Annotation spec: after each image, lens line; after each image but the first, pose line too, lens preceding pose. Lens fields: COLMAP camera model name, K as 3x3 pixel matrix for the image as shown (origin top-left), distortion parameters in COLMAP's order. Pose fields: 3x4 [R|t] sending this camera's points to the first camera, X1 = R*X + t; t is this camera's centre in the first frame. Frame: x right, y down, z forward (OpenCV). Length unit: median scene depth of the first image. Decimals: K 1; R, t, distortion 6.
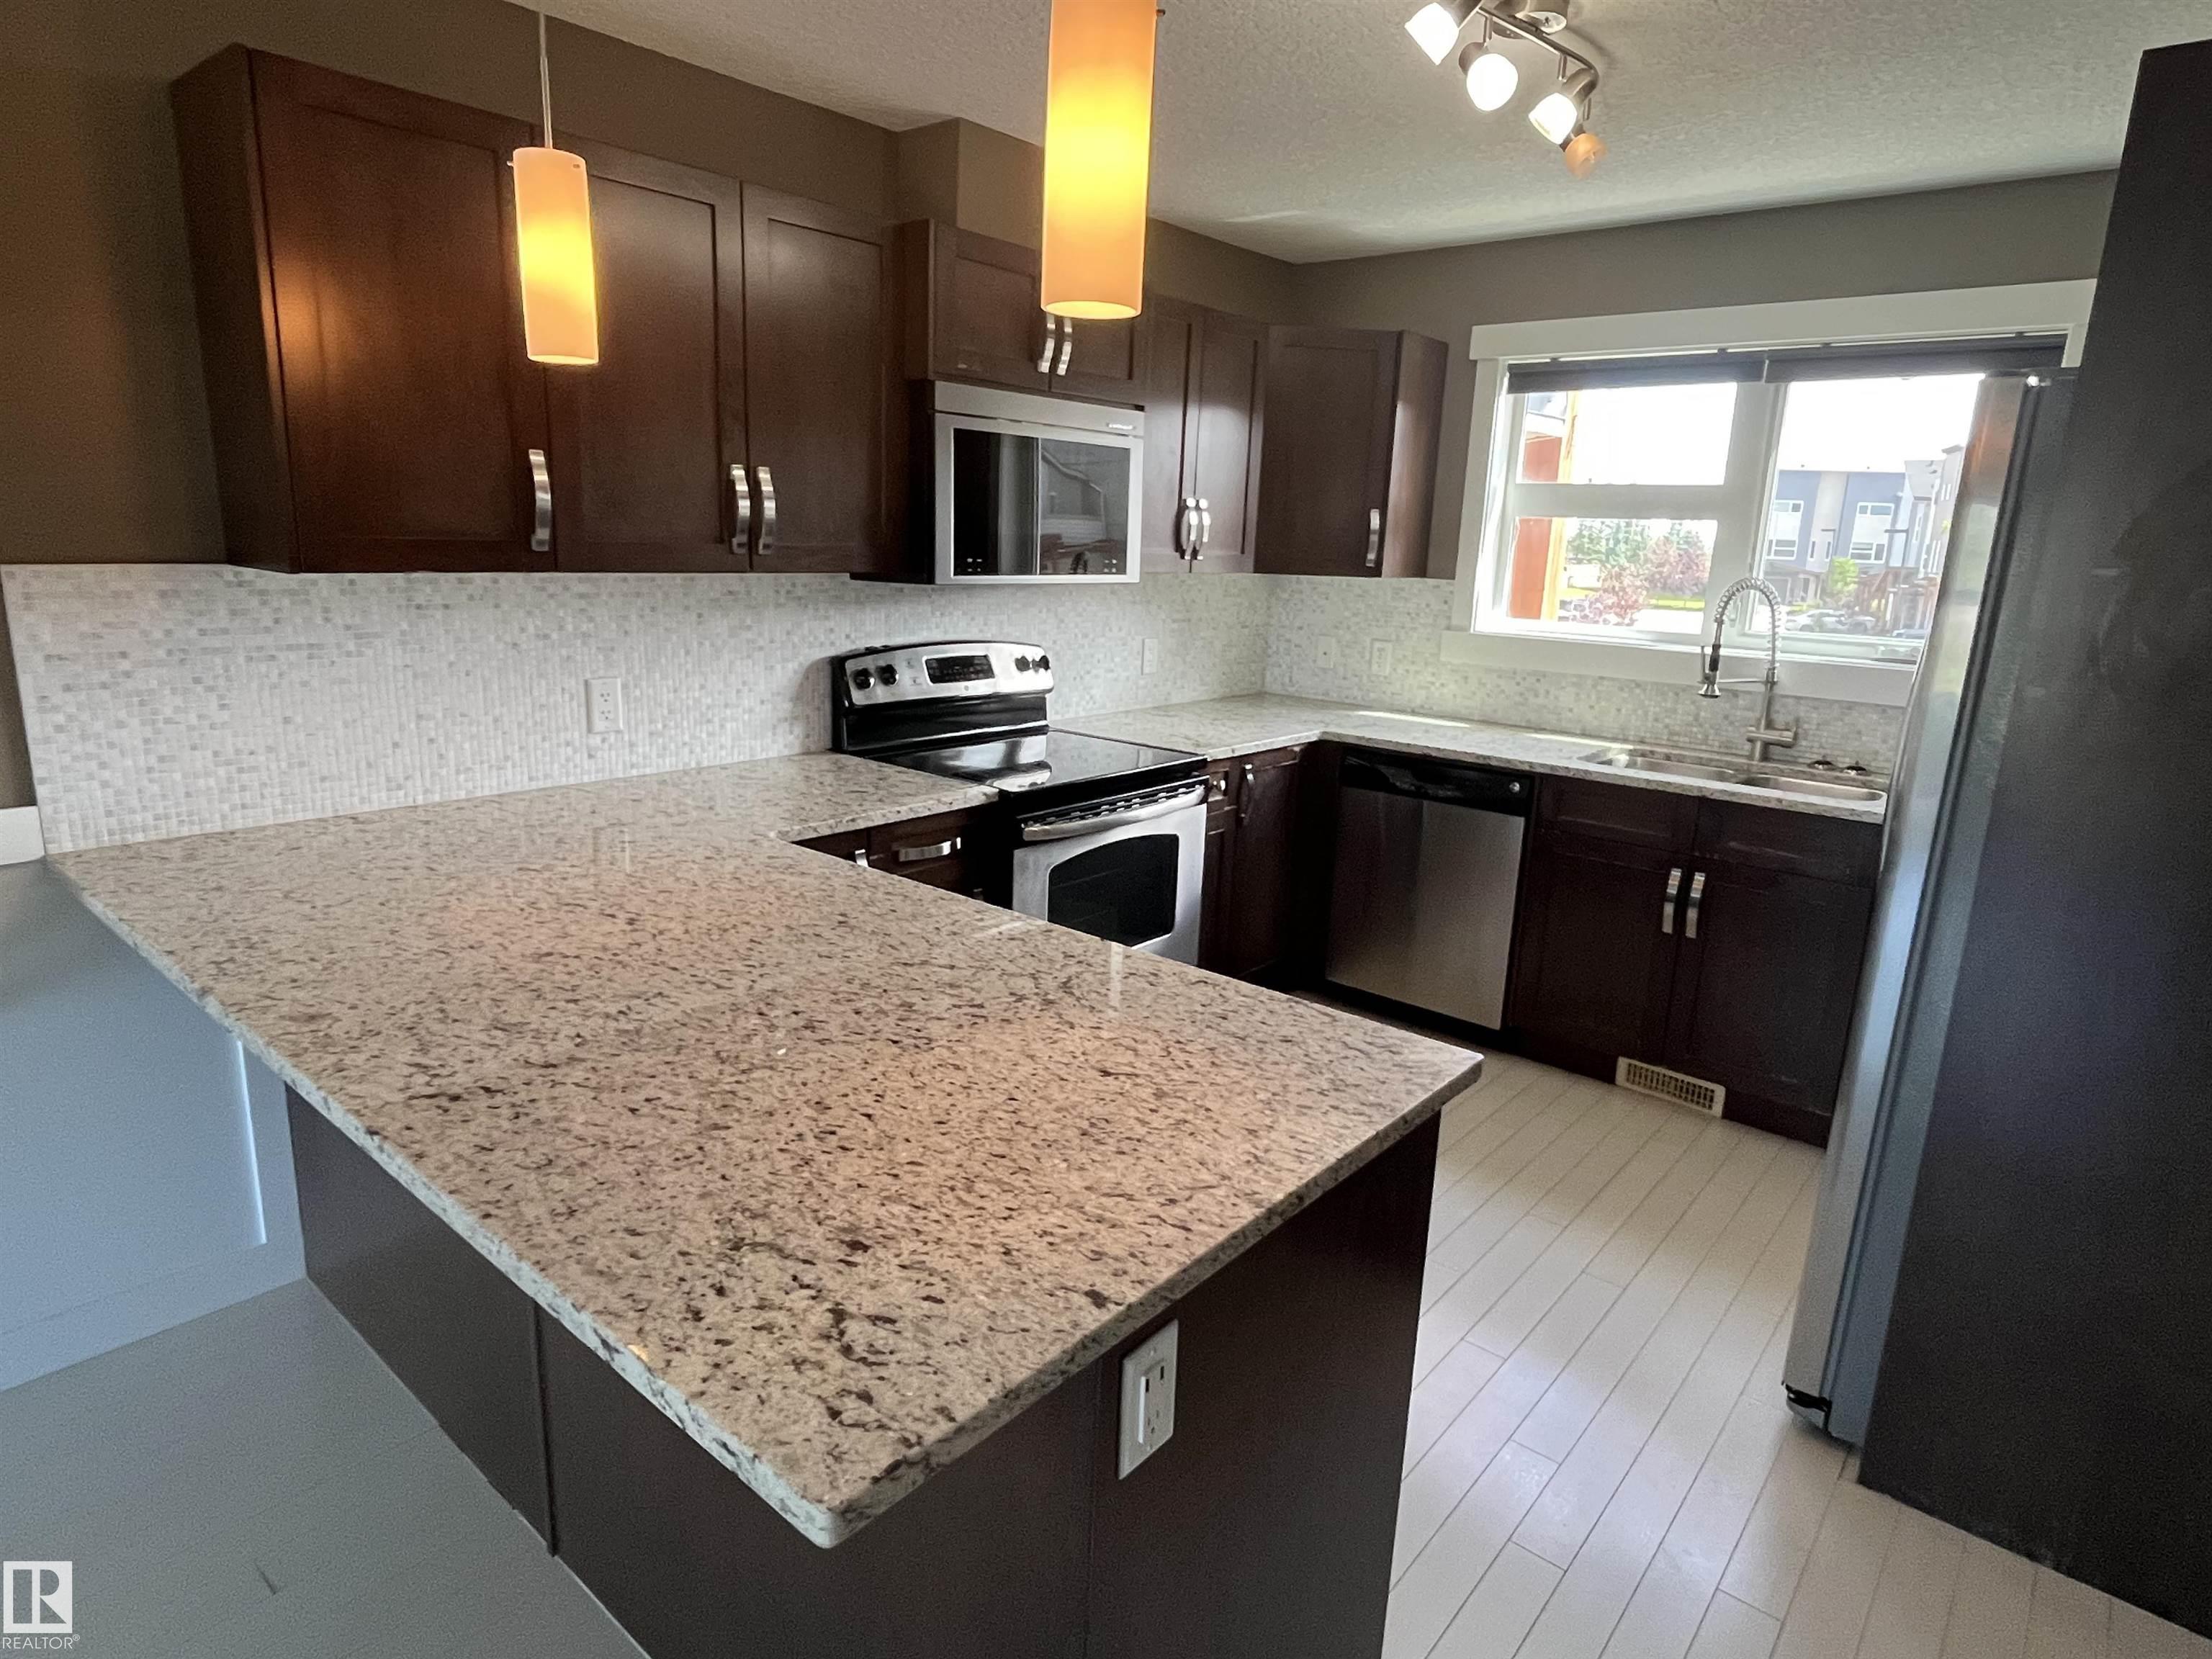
lens RADIAL K [[1235.6, 0, 1107.3], [0, 1235.6, 825.3], [0, 0, 1]] dist [-0.003897, -0.002083]
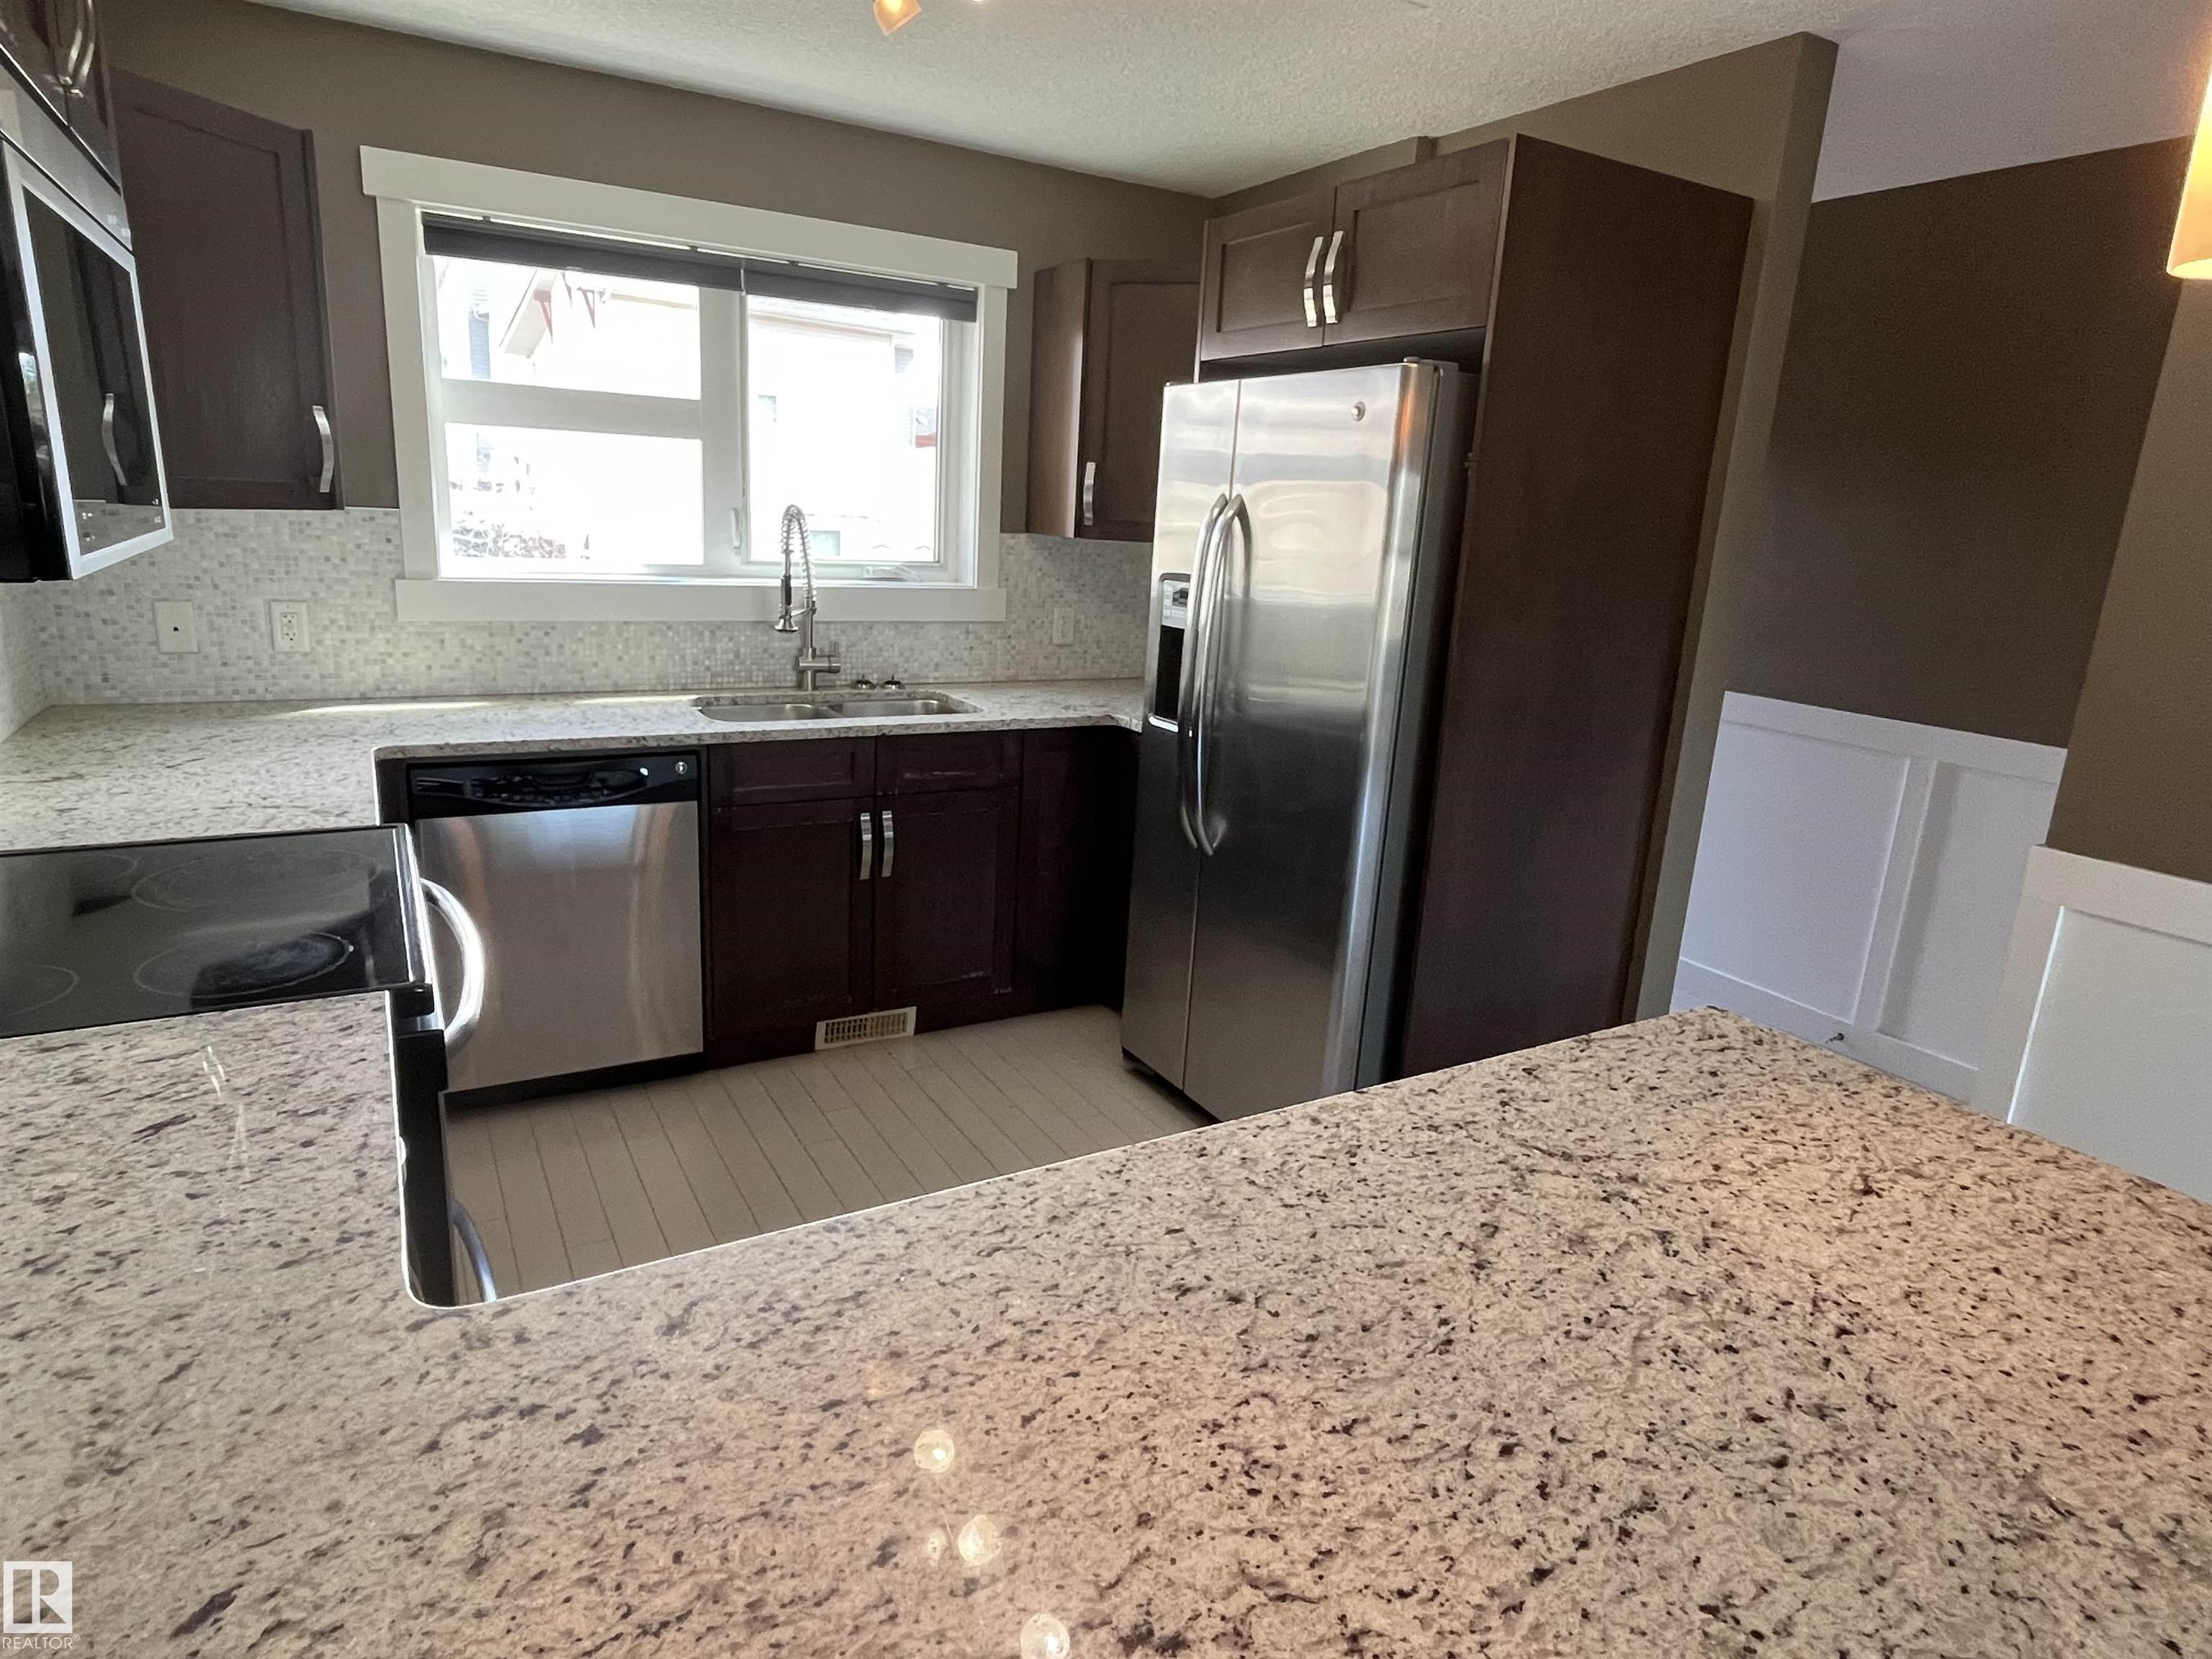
lens RADIAL K [[1235.6, 0, 1094.4], [0, 1235.6, 824.3], [0, 0, 1]] dist [-0.003897, -0.002083]
pose [[0.350087, -0.253728, 0.901699, -0.441414], [0.178214, 0.963075, 0.201807, -0.150685], [-0.919608, 0.090046, 0.382378, 0.583888]]
